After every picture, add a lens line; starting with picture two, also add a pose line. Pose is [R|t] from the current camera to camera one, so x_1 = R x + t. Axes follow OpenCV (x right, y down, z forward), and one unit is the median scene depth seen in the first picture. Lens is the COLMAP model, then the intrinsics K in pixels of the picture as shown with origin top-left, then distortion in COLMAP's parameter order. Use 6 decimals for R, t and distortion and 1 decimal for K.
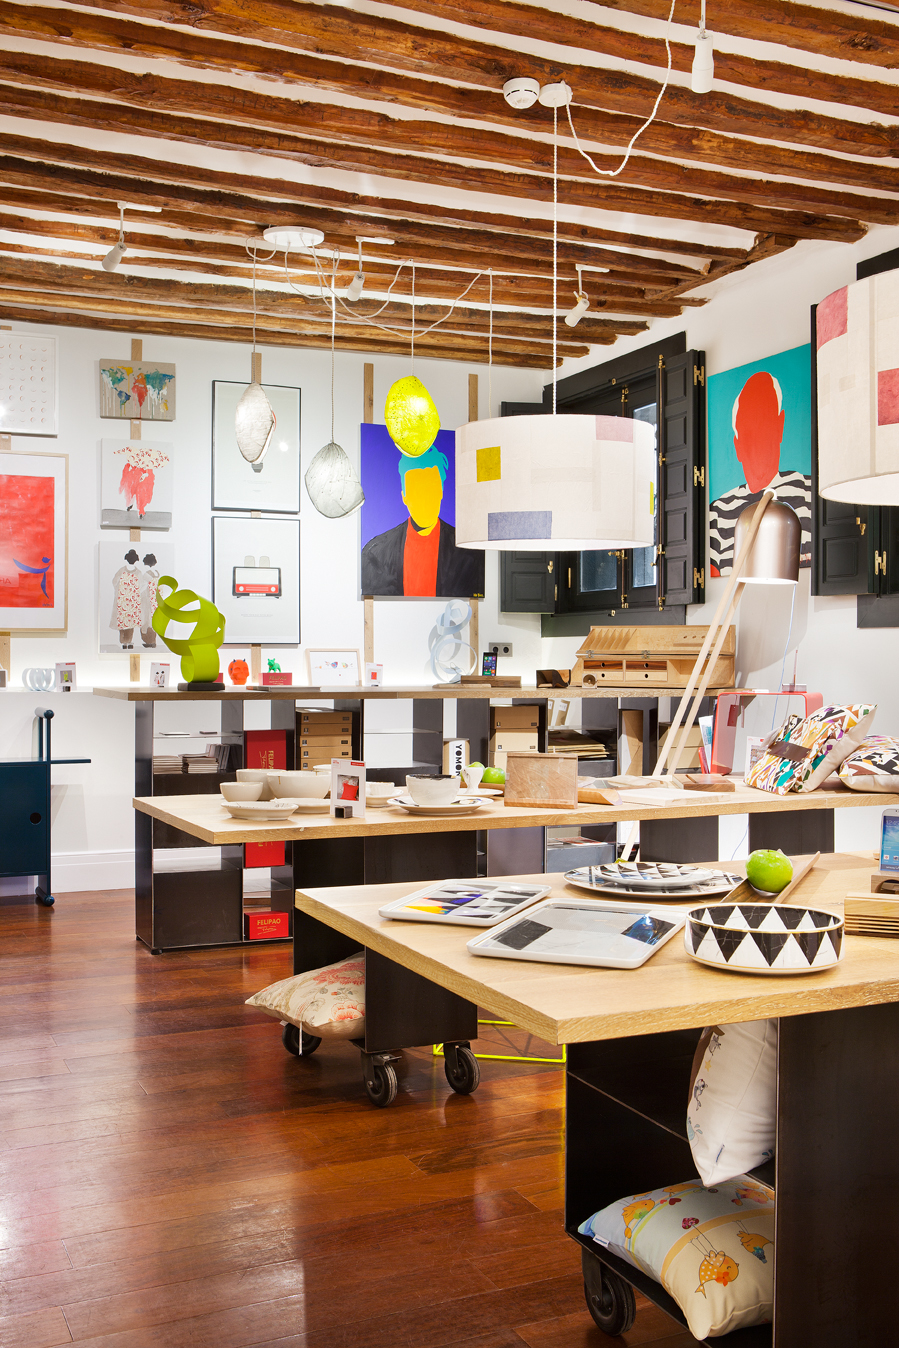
lens RADIAL K [[1382.3, 0, 445.8], [0, 1382.3, 673.9], [0, 0, 1]] dist [-0.018740, 0.000000]
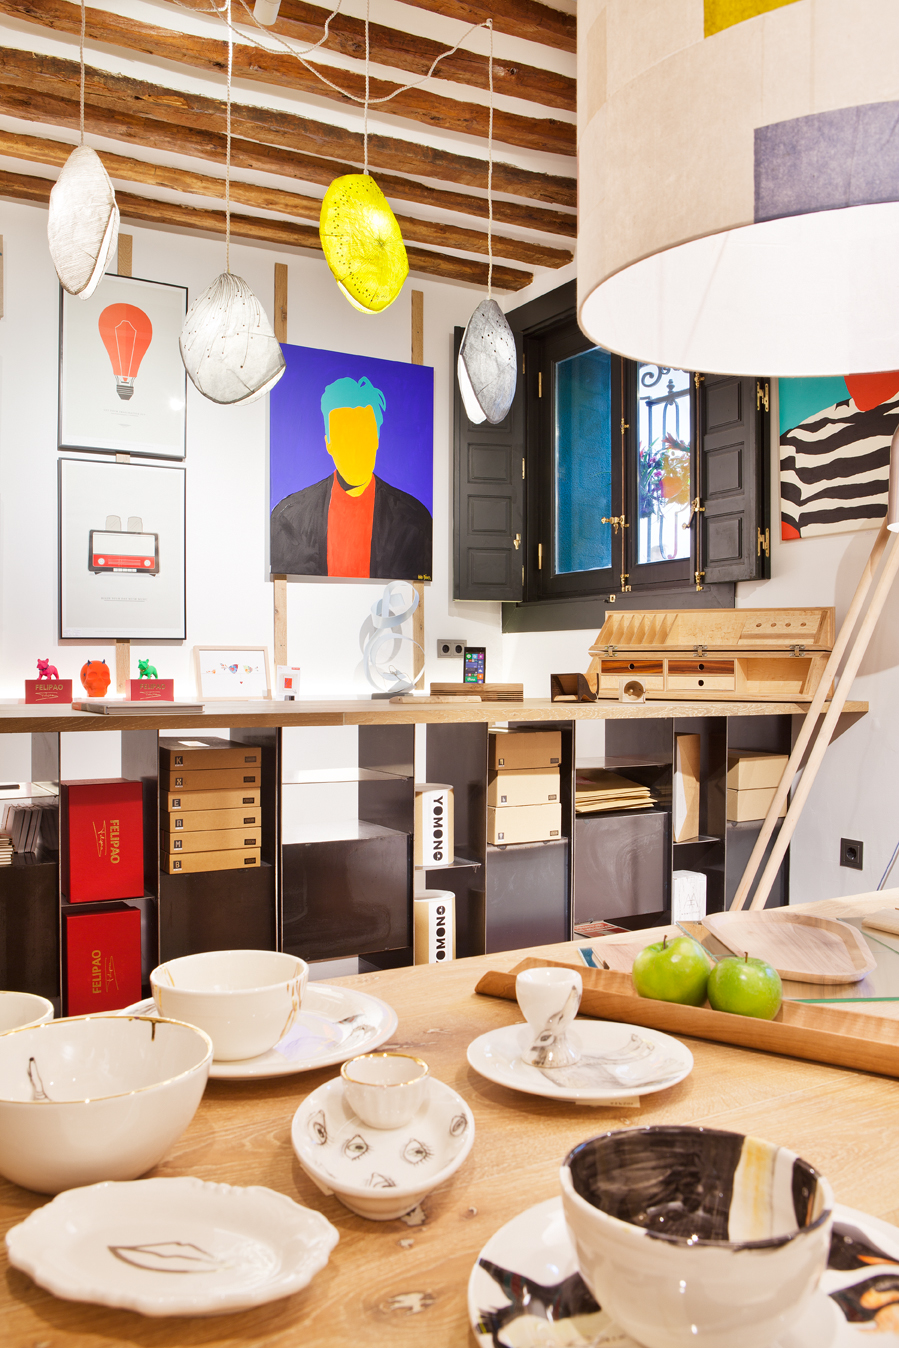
lens RADIAL K [[1152.3, 0, 455.2], [0, 1152.3, 672.3], [0, 0, 1]] dist [-0.053551, 0.005553]
pose [[0.994338, -0.001786, 0.106247, -0.033747], [0.002463, 0.999978, -0.006237, -0.000412], [-0.106233, 0.006463, 0.994320, 0.452747]]
